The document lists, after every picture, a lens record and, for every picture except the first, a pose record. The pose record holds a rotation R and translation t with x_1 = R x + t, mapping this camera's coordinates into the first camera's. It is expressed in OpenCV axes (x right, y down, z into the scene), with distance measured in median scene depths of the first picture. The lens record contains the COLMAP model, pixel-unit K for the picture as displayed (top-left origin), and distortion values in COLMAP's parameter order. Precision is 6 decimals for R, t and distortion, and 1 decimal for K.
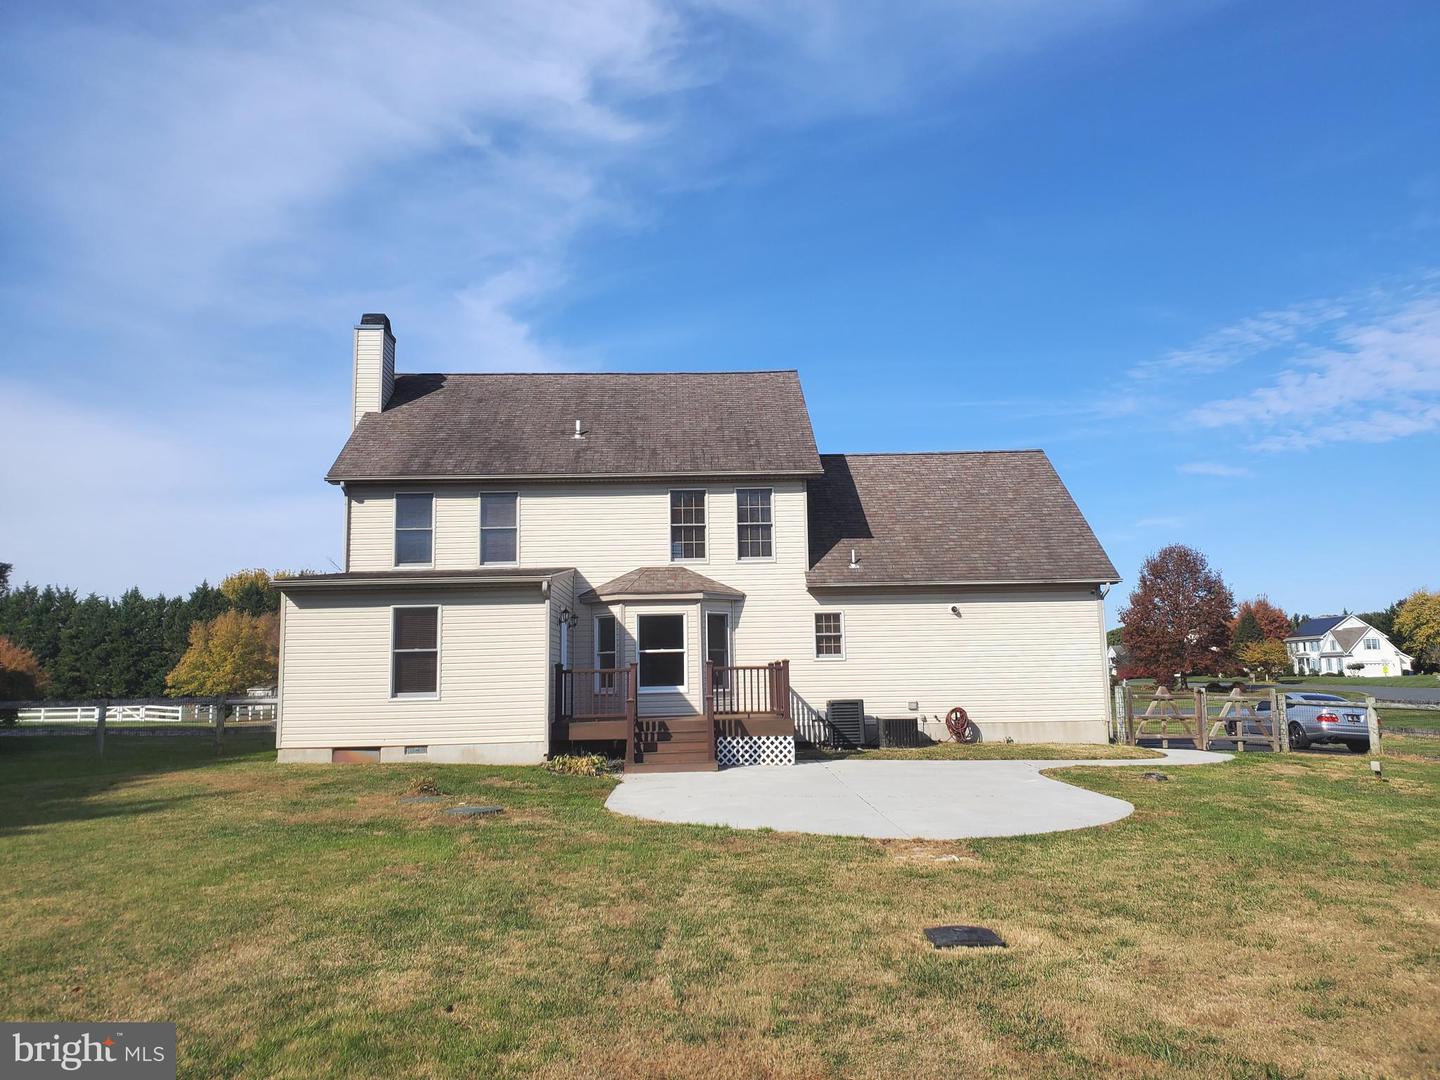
lens RADIAL K [[1091.8, 0, 720.0], [0, 1091.8, 540.0], [0, 0, 1]] dist [0.137806, -0.184657]
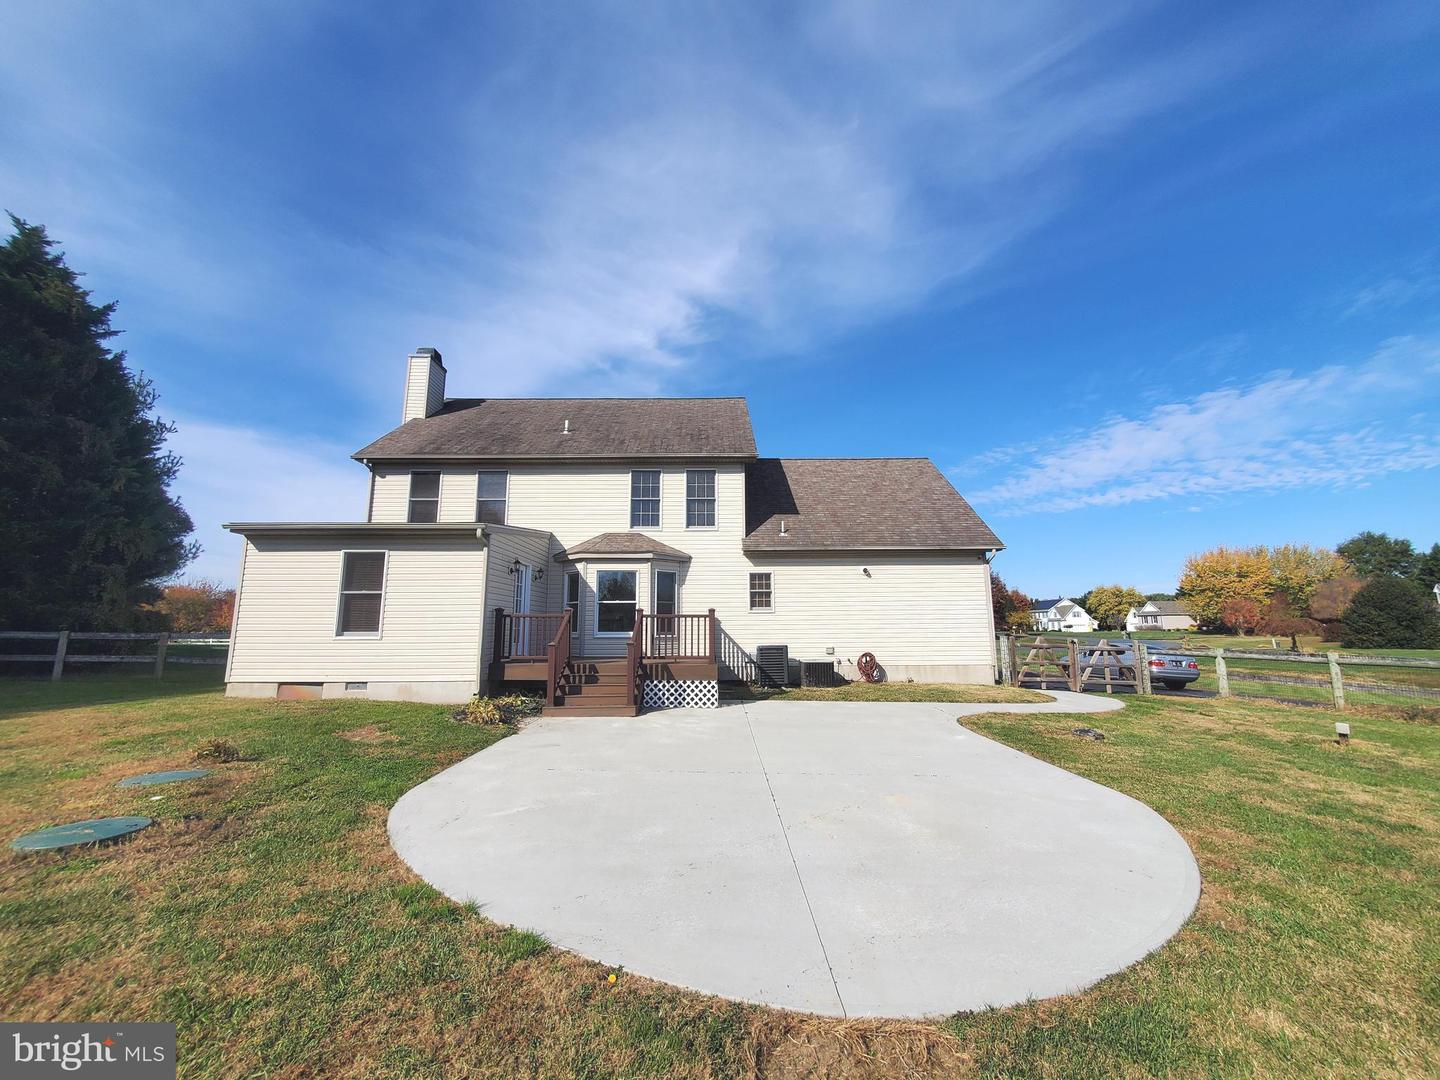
lens RADIAL K [[570.4, 0, 712.6], [0, 570.4, 542.0], [0, 0, 1]] dist [-0.000998, 0.000584]
pose [[0.999577, 0.012328, -0.026338, 0.063221], [-0.013006, 0.999584, -0.025741, 0.050383], [0.026010, 0.026072, 0.999322, 0.376946]]
